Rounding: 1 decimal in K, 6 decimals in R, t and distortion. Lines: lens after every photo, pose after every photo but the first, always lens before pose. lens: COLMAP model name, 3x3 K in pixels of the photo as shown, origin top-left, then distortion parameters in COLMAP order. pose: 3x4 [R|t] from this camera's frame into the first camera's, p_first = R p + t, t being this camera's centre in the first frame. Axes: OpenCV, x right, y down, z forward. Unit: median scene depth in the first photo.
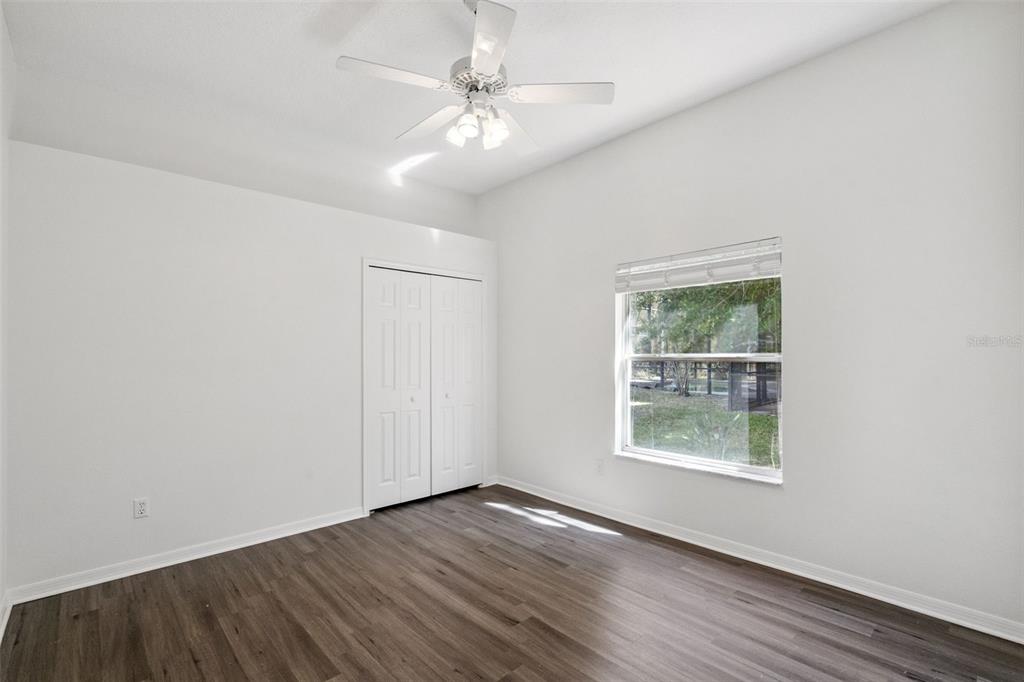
lens RADIAL K [[464.1, 0, 506.9], [0, 464.1, 348.5], [0, 0, 1]] dist [-0.001736, 0.001569]
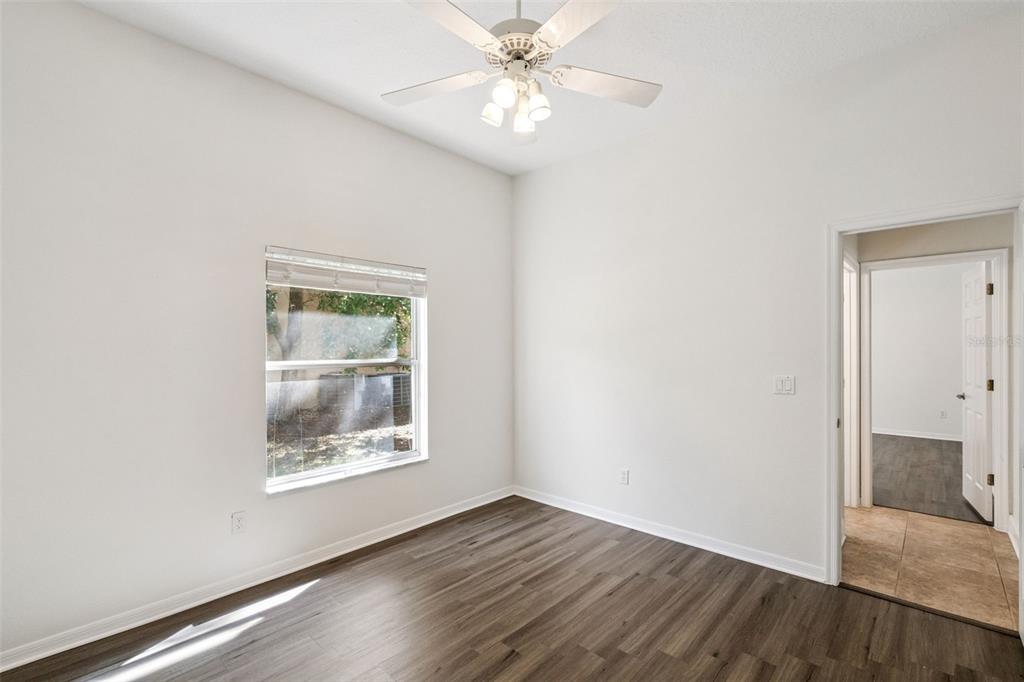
lens RADIAL K [[464.1, 0, 505.7], [0, 464.1, 345.3], [0, 0, 1]] dist [-0.001736, 0.001569]
pose [[-0.075776, 0.023219, 0.996855, -0.635907], [0.003556, 0.999729, -0.023016, 0.004658], [-0.997119, 0.001800, -0.075838, 0.761328]]
